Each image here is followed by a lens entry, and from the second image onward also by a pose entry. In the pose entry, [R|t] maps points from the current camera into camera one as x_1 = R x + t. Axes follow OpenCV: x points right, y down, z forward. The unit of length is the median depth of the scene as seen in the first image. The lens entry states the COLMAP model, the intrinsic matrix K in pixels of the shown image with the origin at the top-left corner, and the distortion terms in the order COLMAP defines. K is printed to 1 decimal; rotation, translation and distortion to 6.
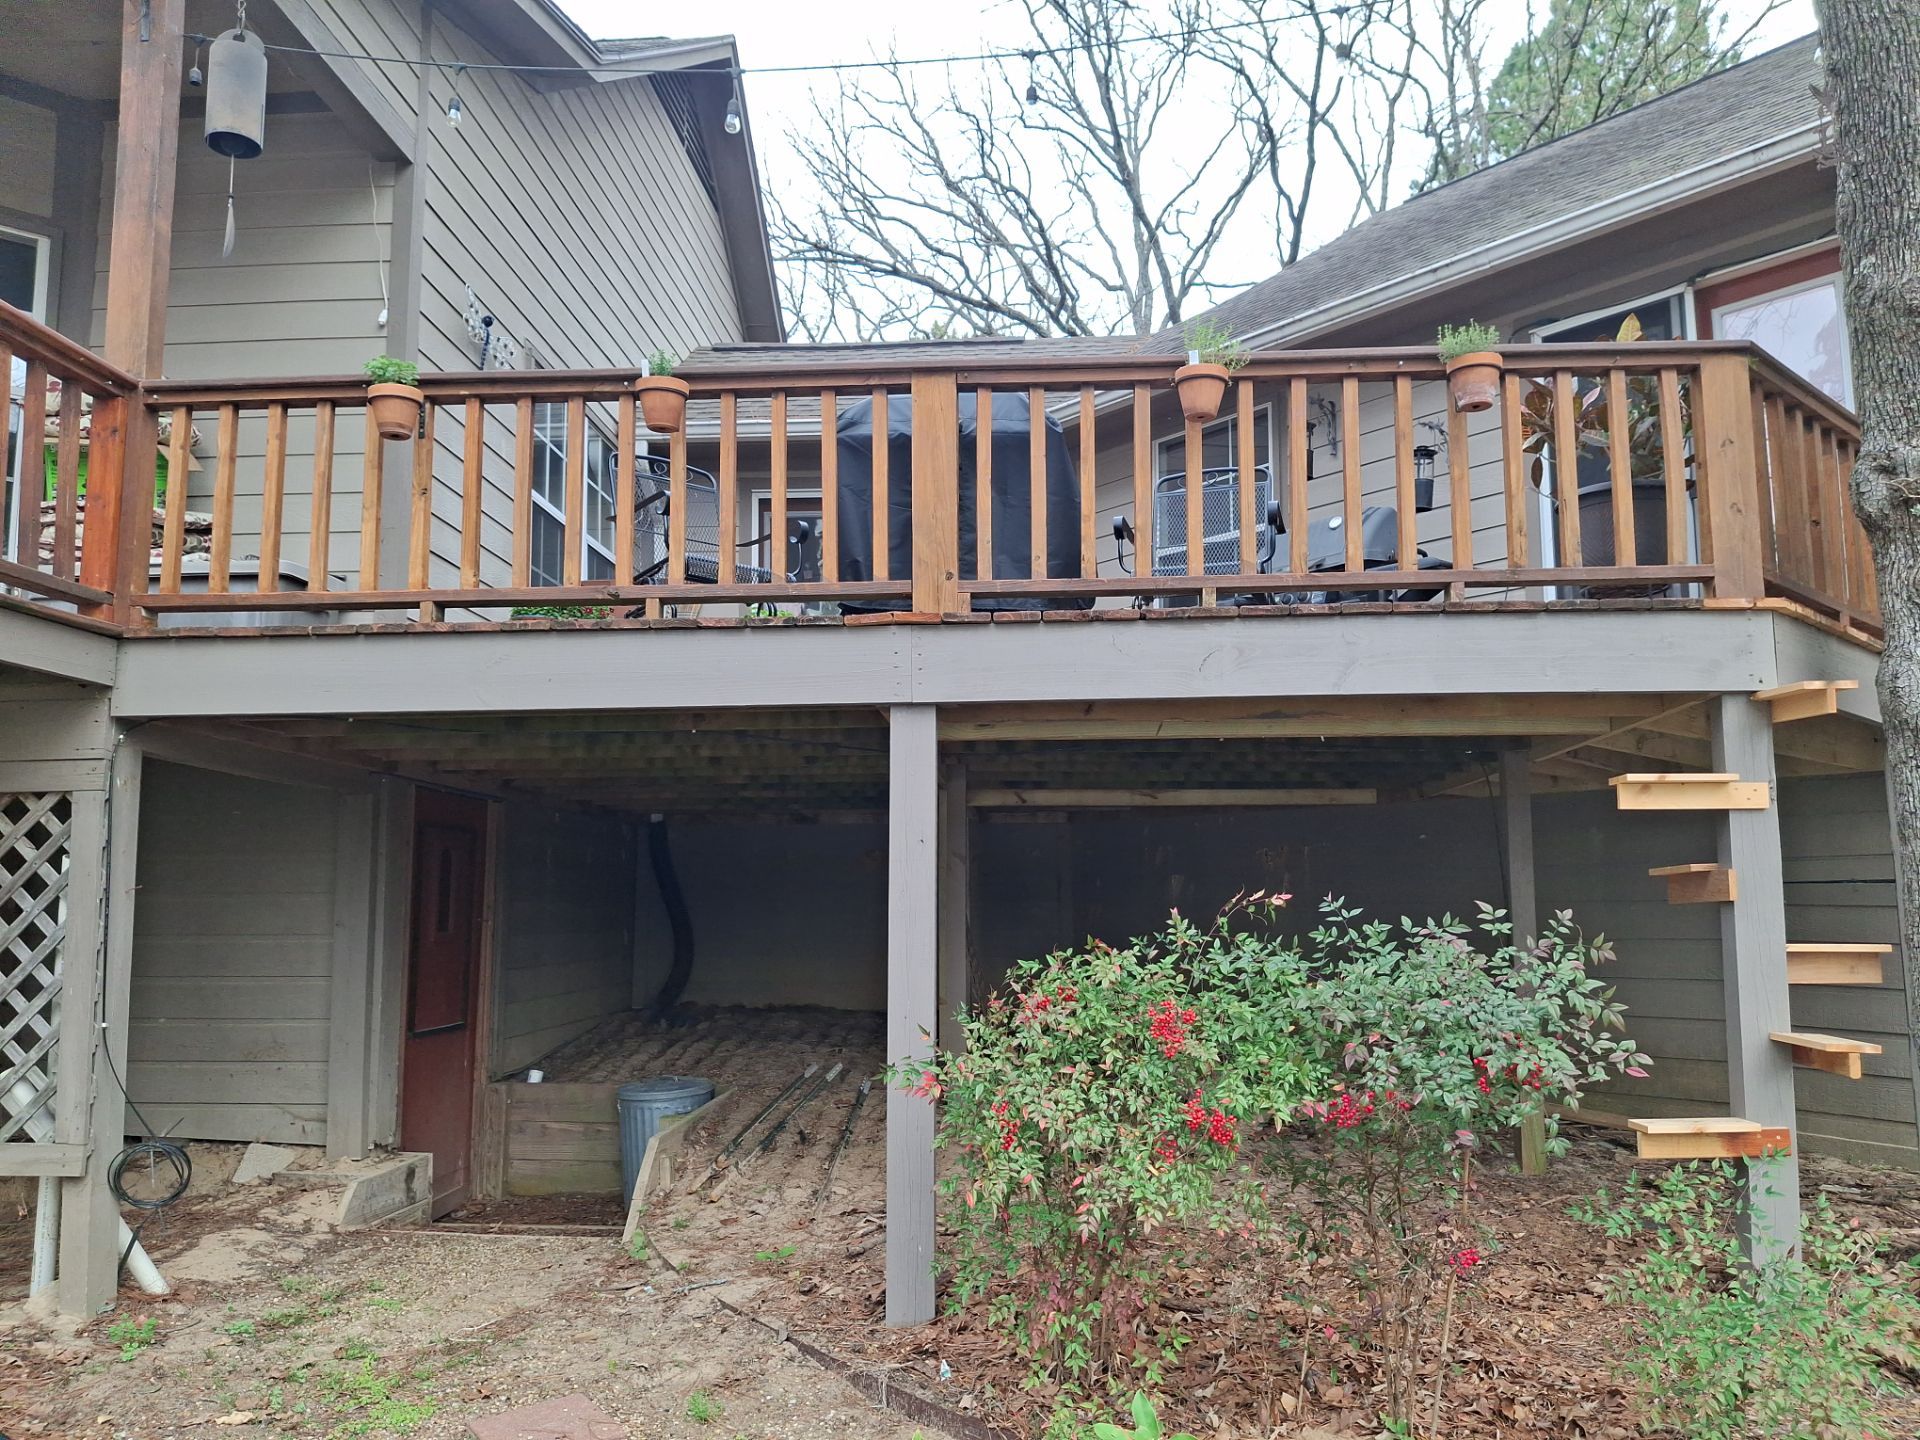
lens RADIAL K [[1391.9, 0, 964.7], [0, 1391.9, 765.8], [0, 0, 1]] dist [-0.001646, -0.007800]
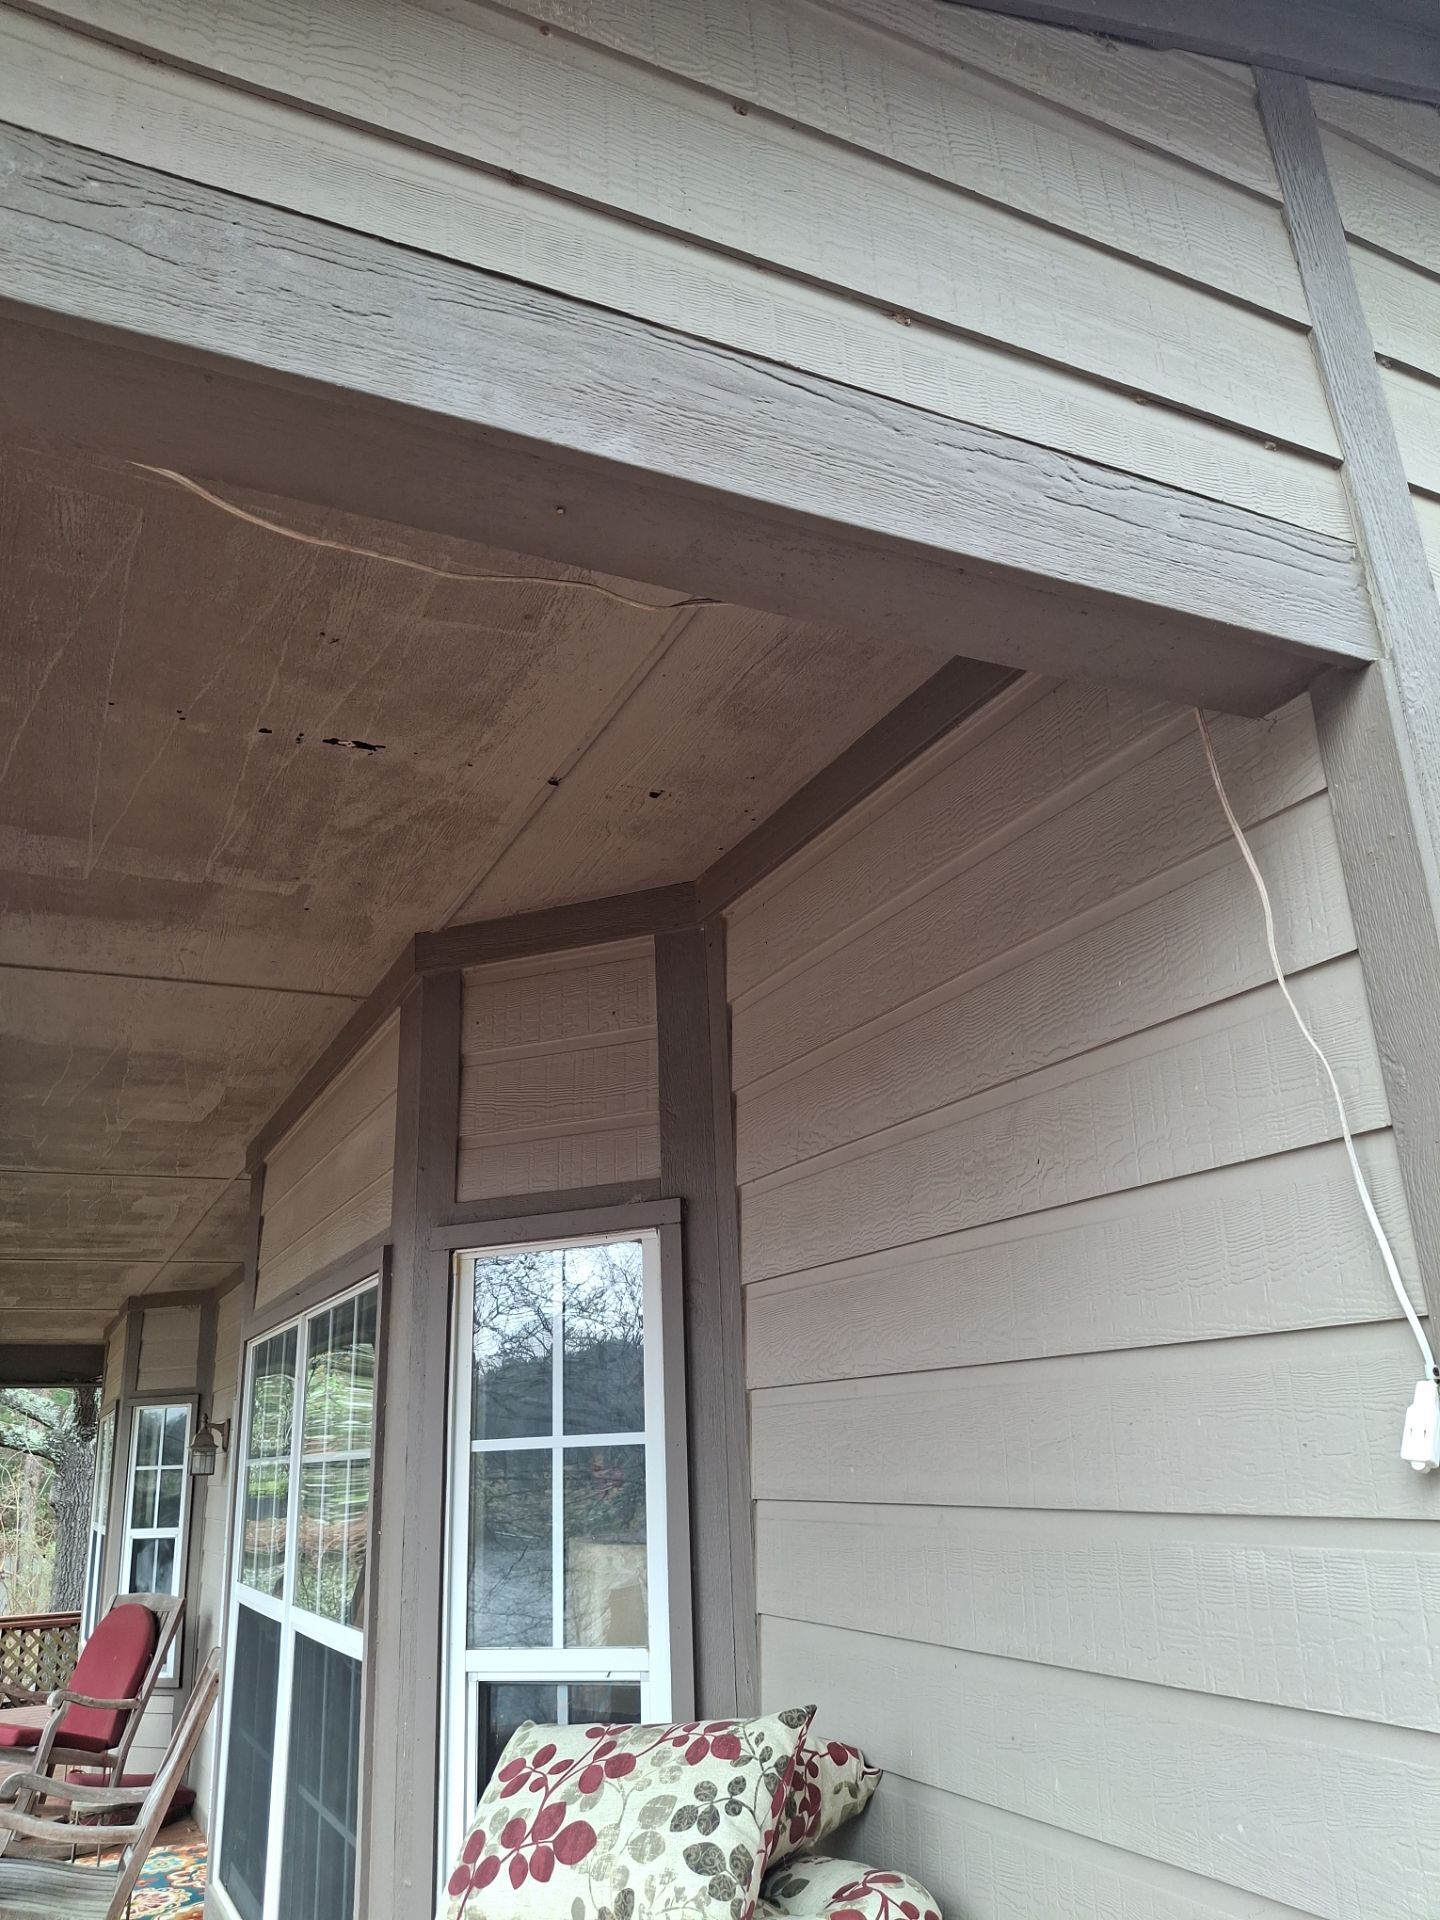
lens RADIAL K [[1414.8, 0, 678.8], [0, 1414.8, 956.2], [0, 0, 1]] dist [0.027604, -0.073745]
pose [[0.469185, -0.306065, -0.828366, -0.162847], [0.113856, 0.951157, -0.286945, -0.197814], [0.875730, 0.040316, 0.481115, 0.467577]]
